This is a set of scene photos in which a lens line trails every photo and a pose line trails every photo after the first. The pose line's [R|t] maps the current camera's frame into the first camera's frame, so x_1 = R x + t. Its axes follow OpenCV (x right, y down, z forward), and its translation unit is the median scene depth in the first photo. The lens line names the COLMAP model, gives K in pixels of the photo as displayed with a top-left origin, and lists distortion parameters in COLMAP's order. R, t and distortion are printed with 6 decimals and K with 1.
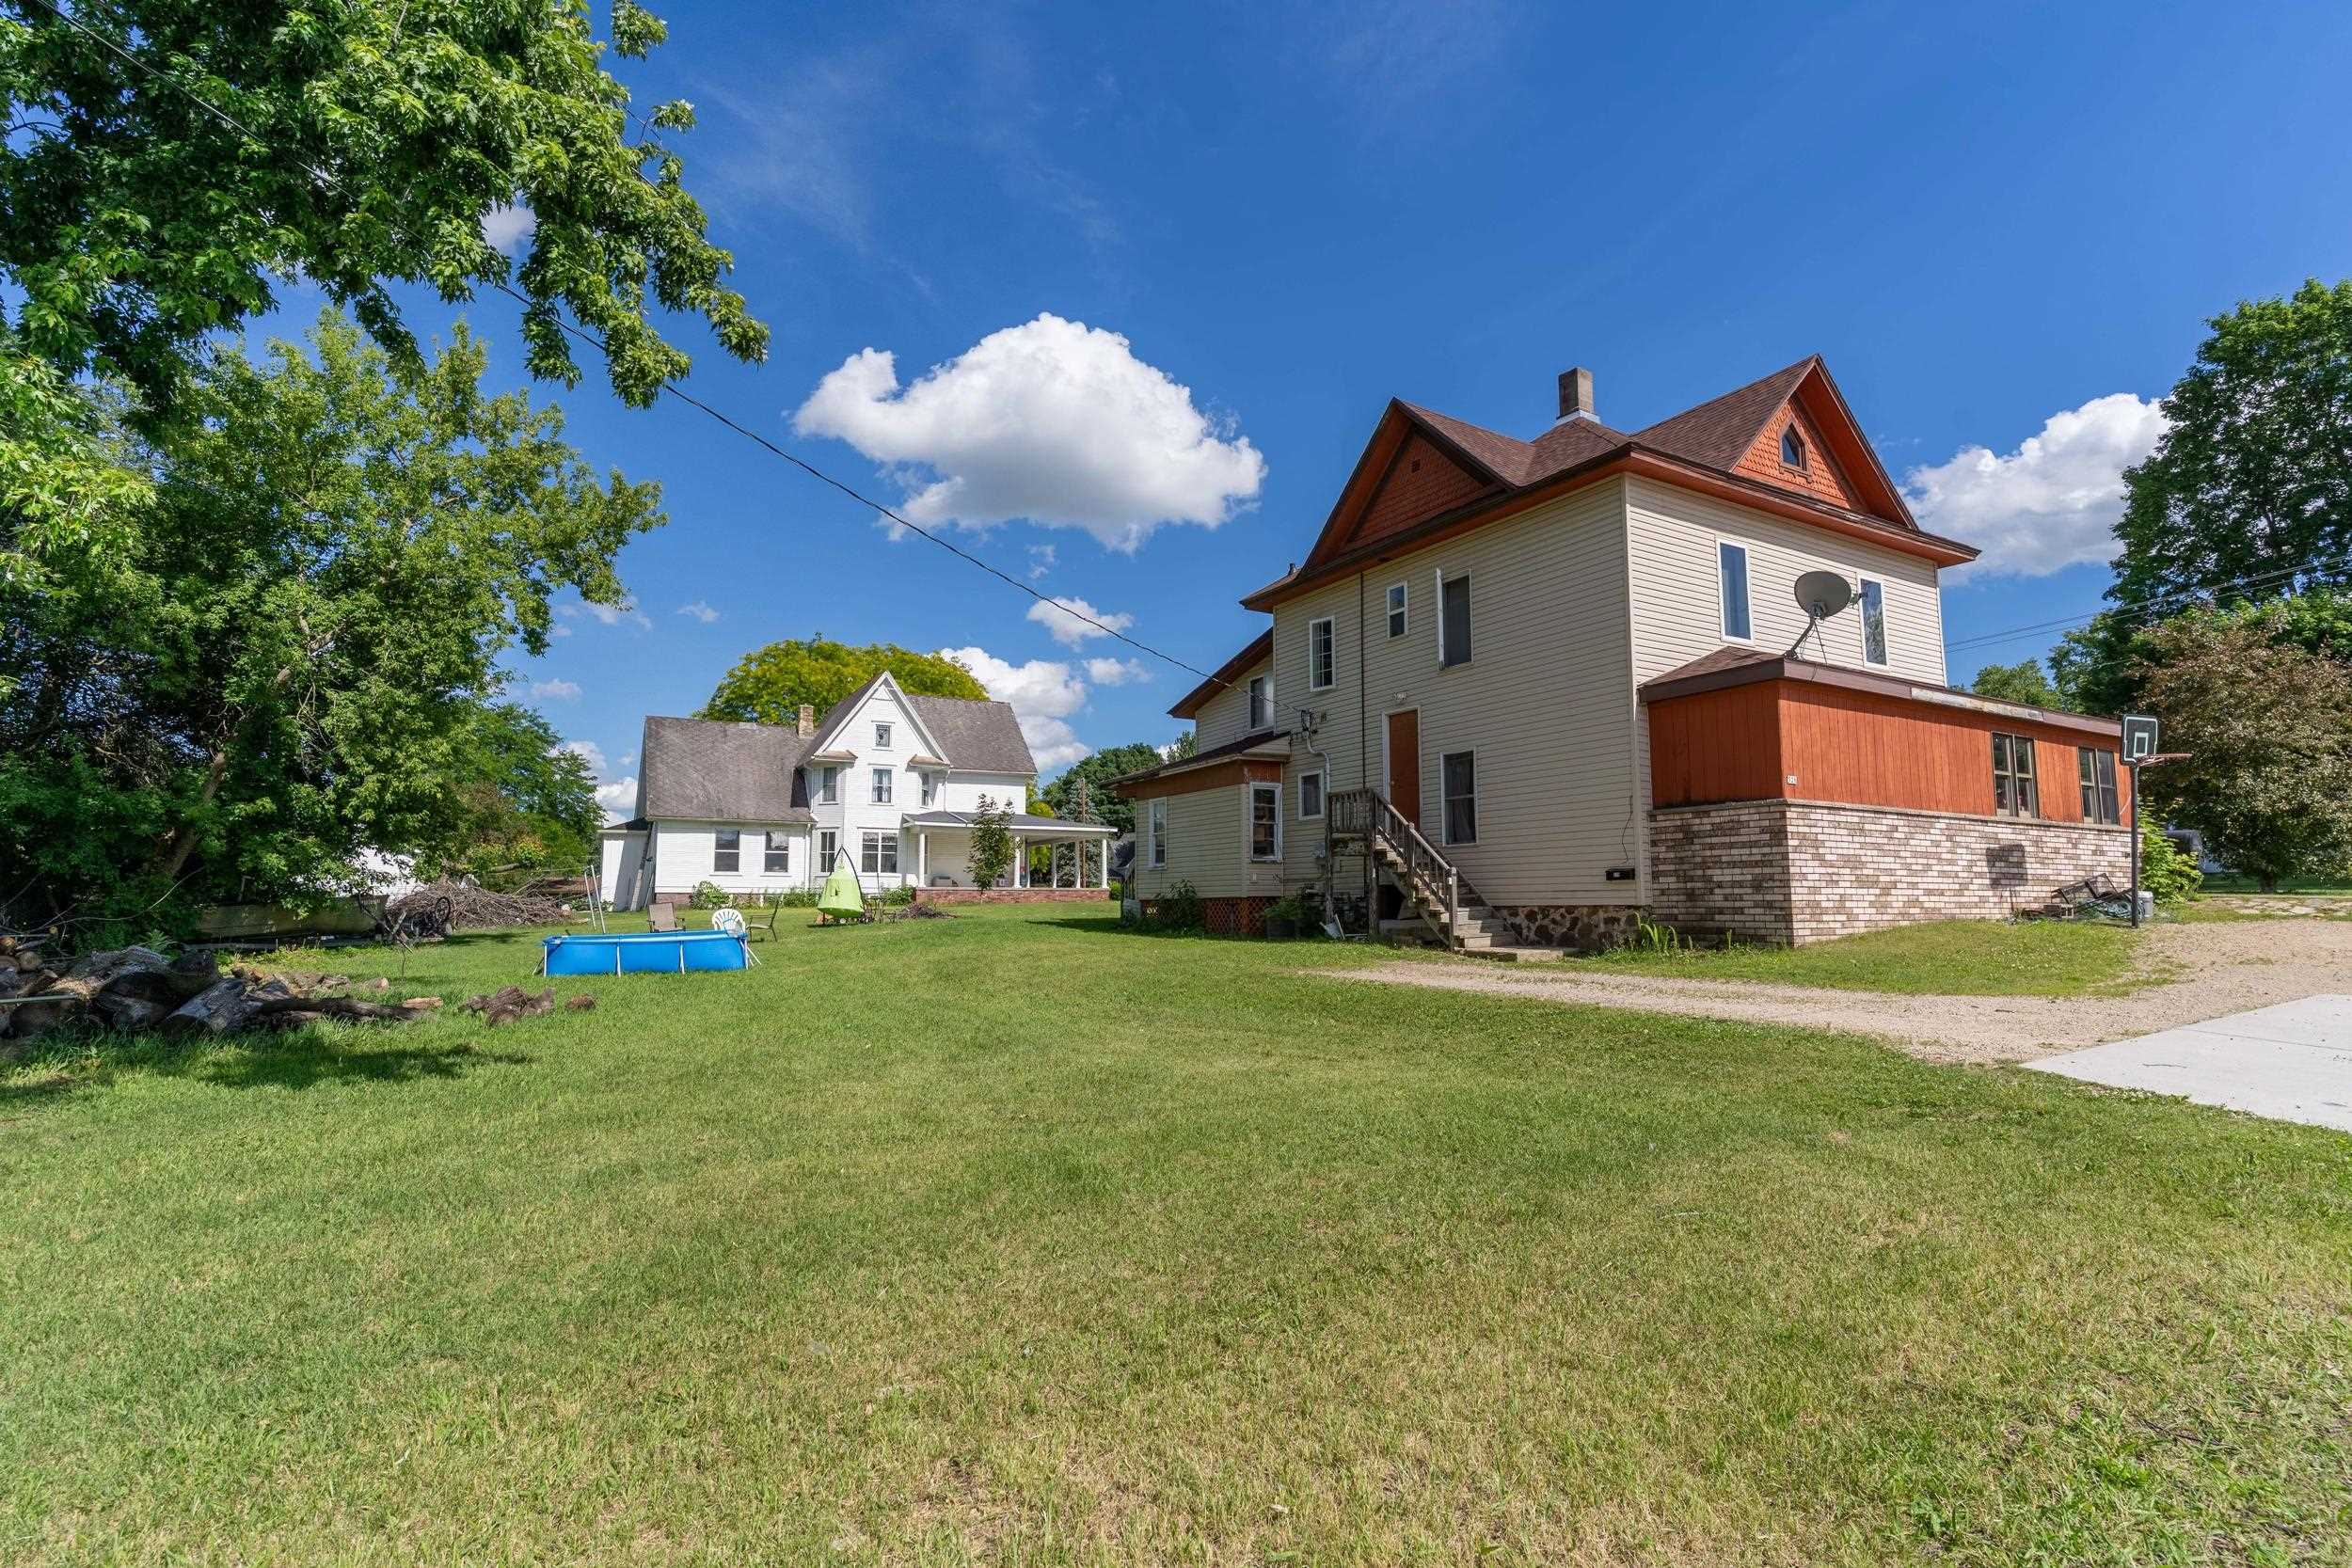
lens RADIAL K [[1142.0, 0, 1176.0], [0, 1142.0, 784.0], [0, 0, 1]] dist [-0.016698, 0.001078]
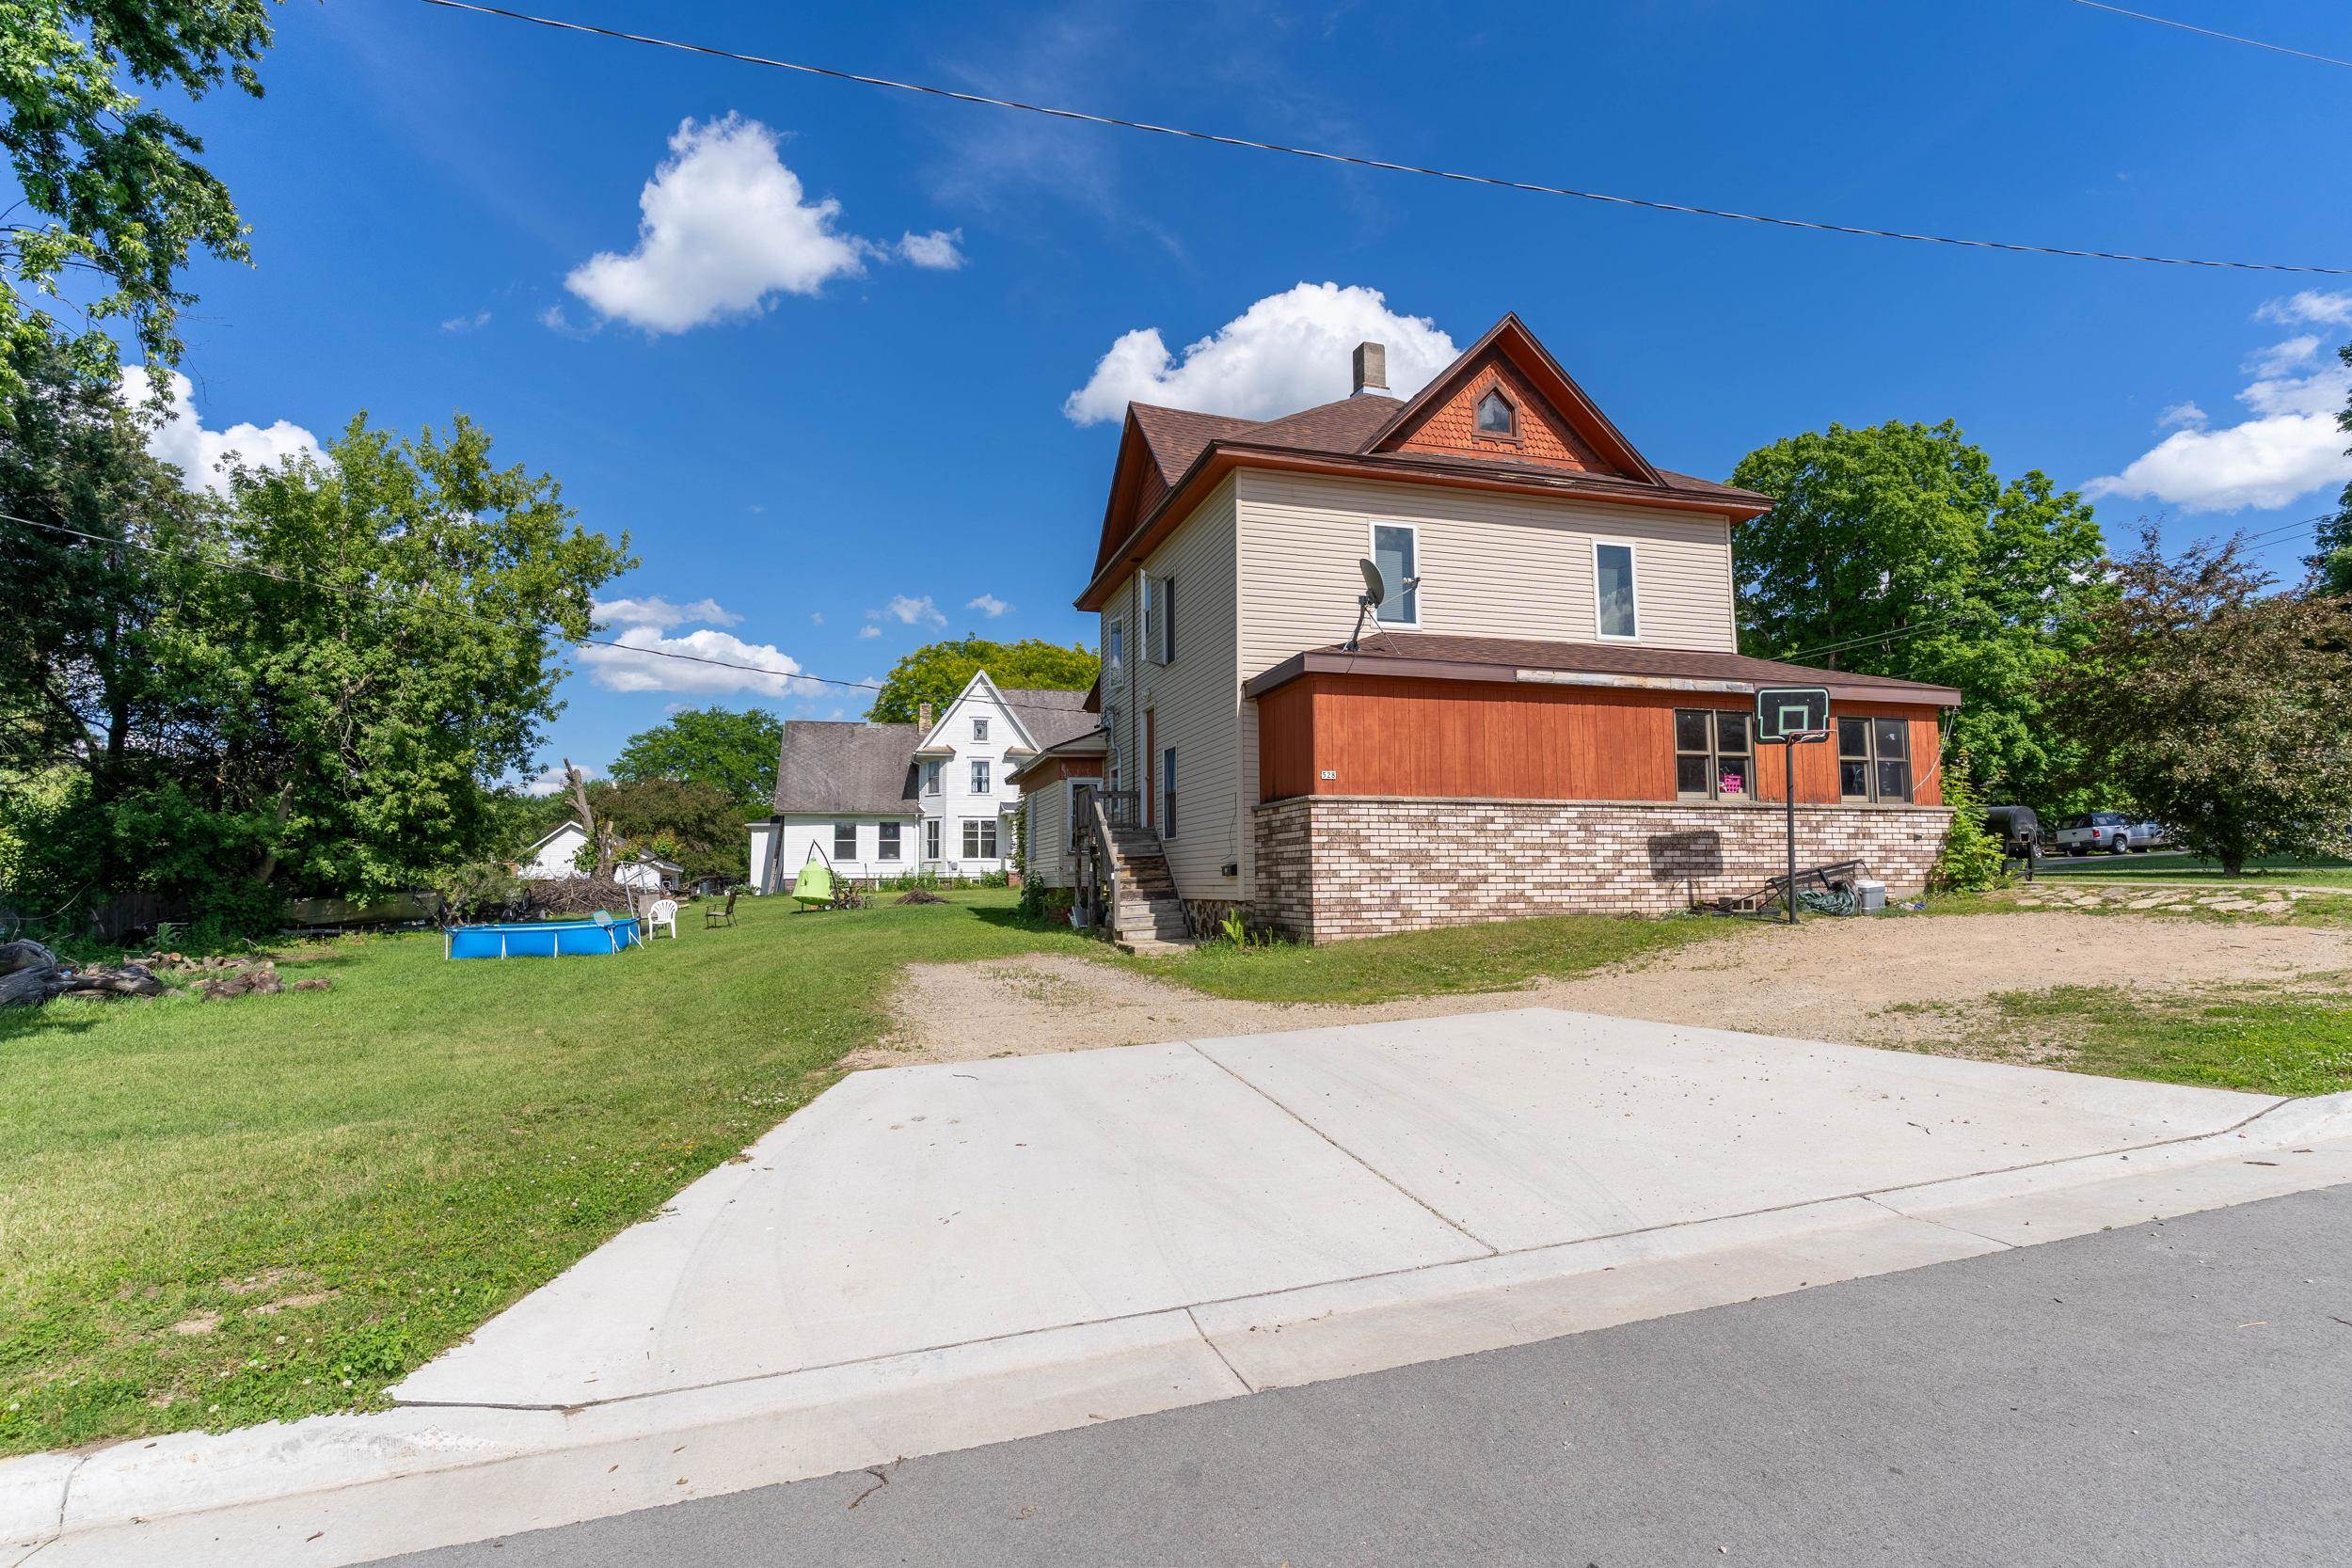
lens RADIAL K [[1142.0, 0, 1176.0], [0, 1142.0, 784.0], [0, 0, 1]] dist [-0.016698, 0.001078]
pose [[0.970703, -0.028505, -0.238584, 0.480938], [0.033755, 0.999269, 0.017949, -0.013431], [0.237898, -0.025477, 0.970956, 0.006251]]
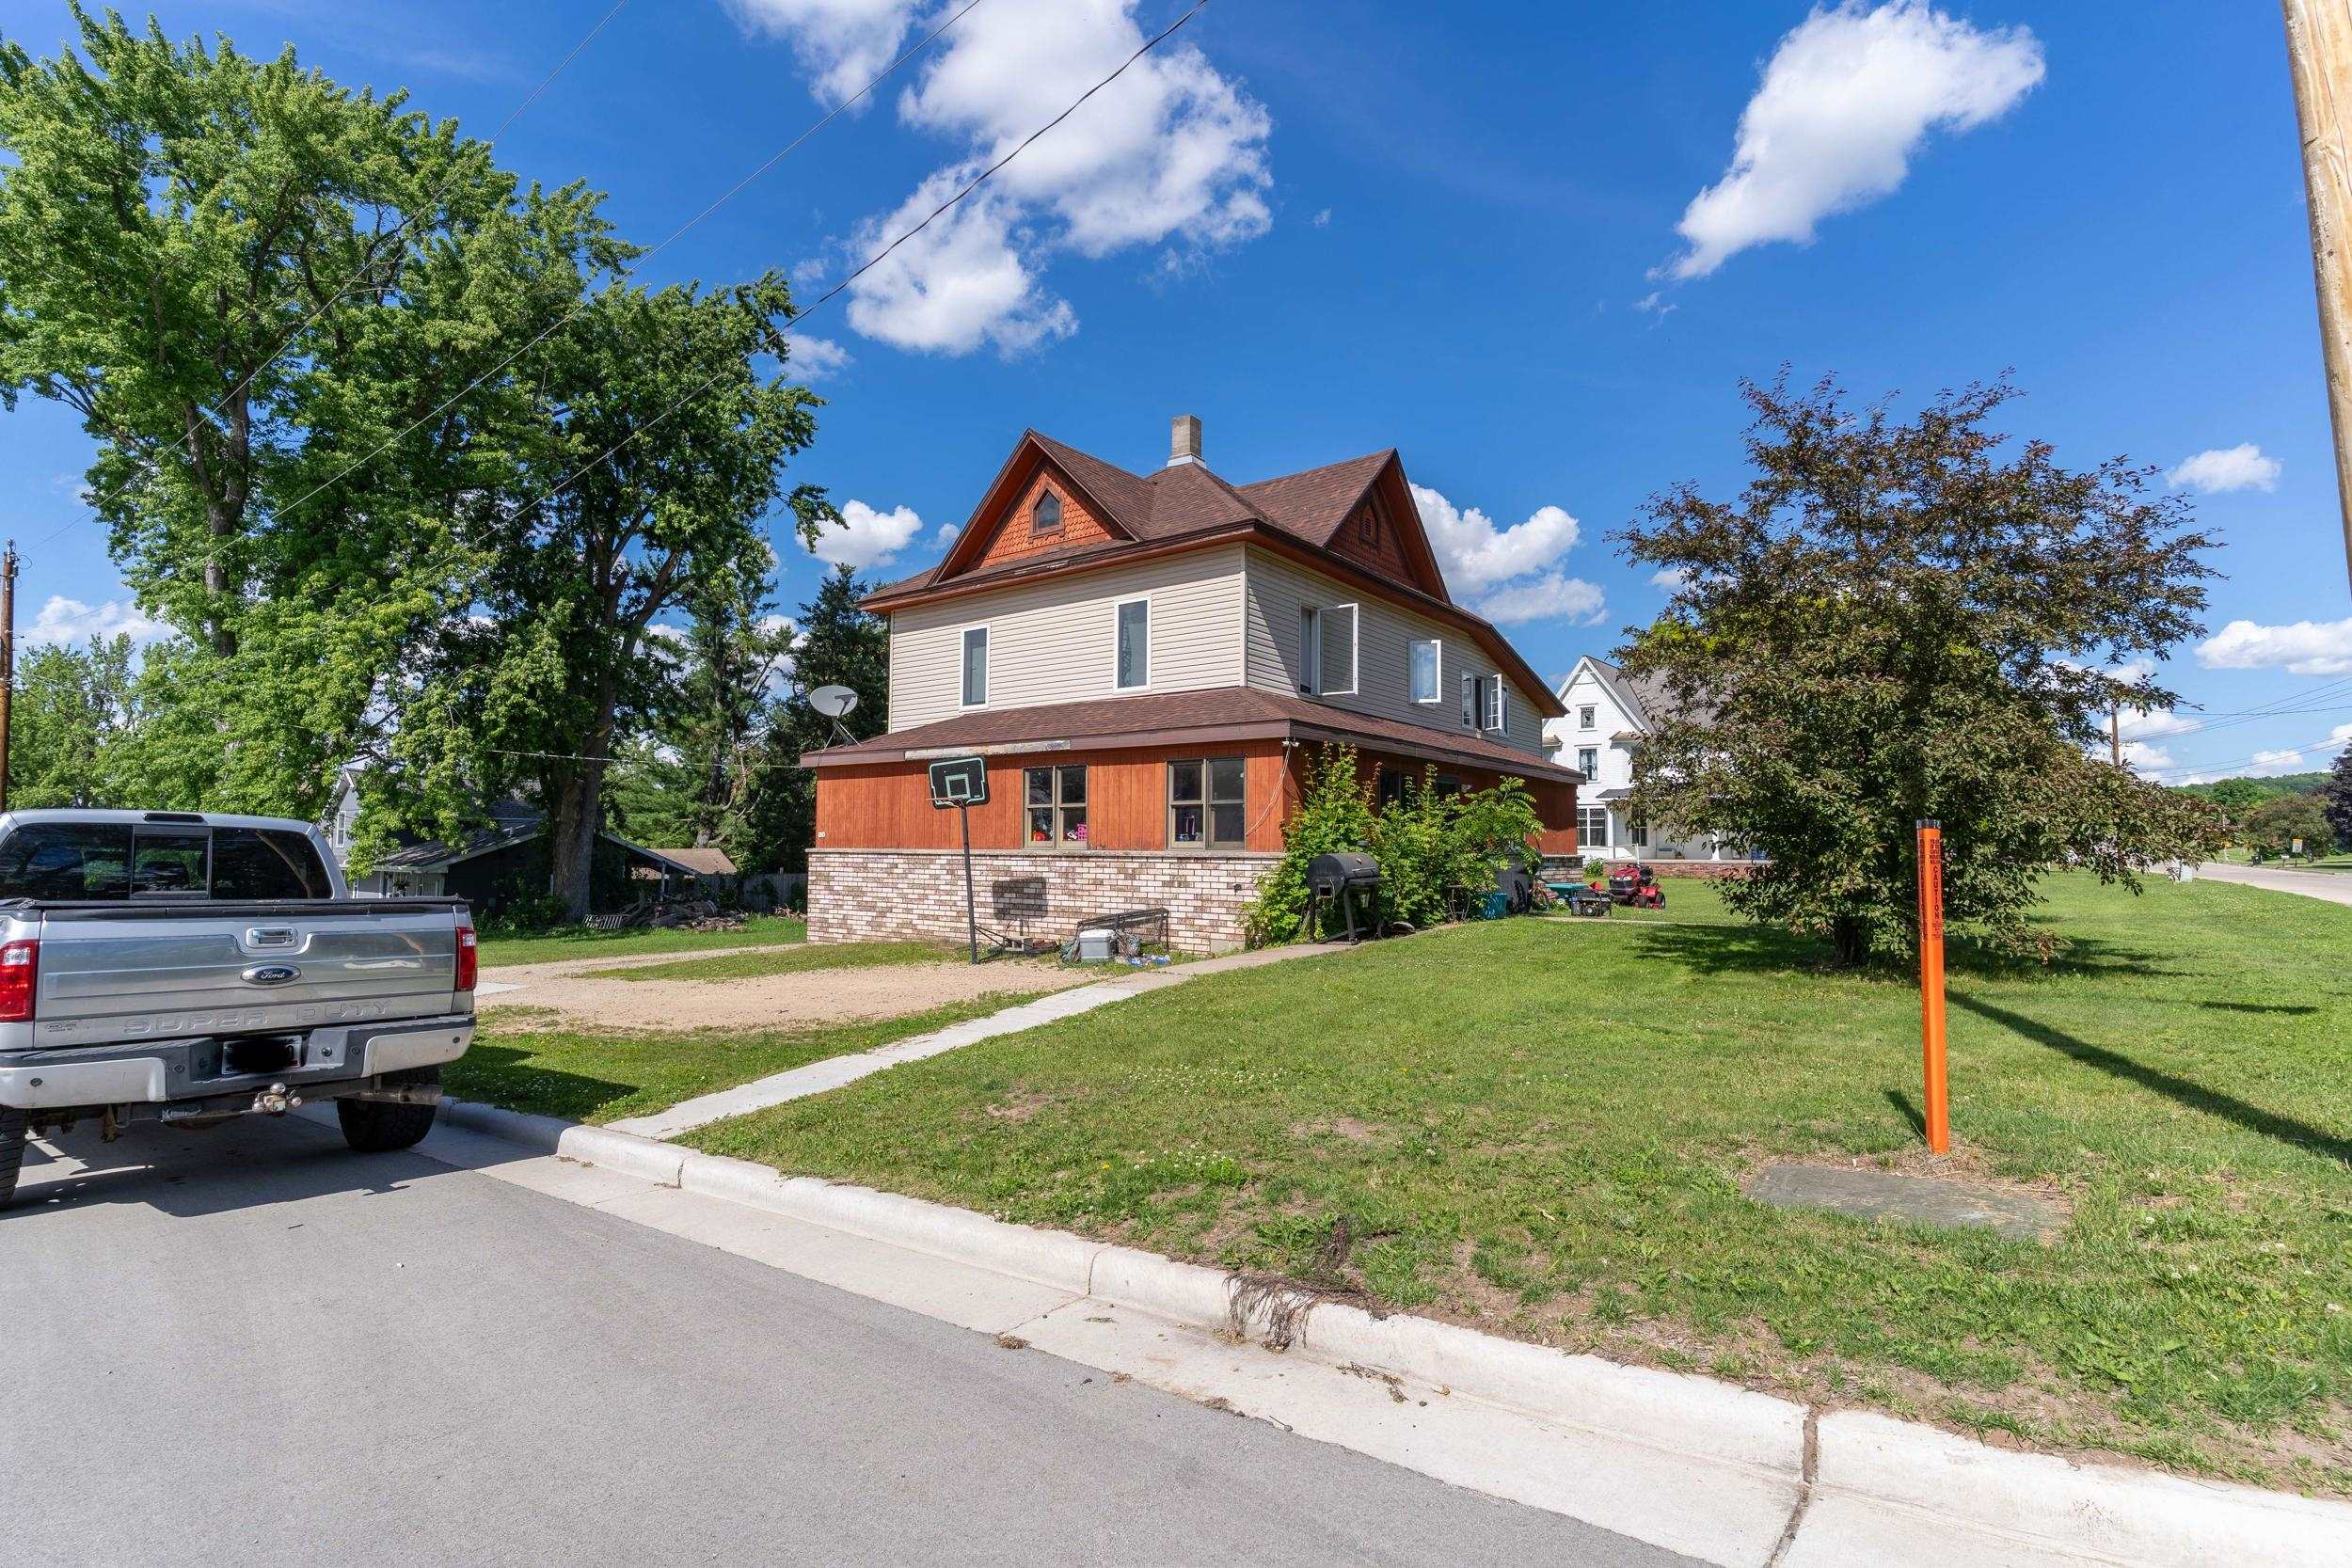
lens RADIAL K [[1123.6, 0, 1176.0], [0, 1123.6, 784.0], [0, 0, 1]] dist [-0.002187, -0.000146]
pose [[0.389079, -0.052092, -0.919730, 1.525145], [0.095615, 0.995291, -0.015923, -0.001602], [0.916229, -0.081745, 0.392228, 0.633748]]
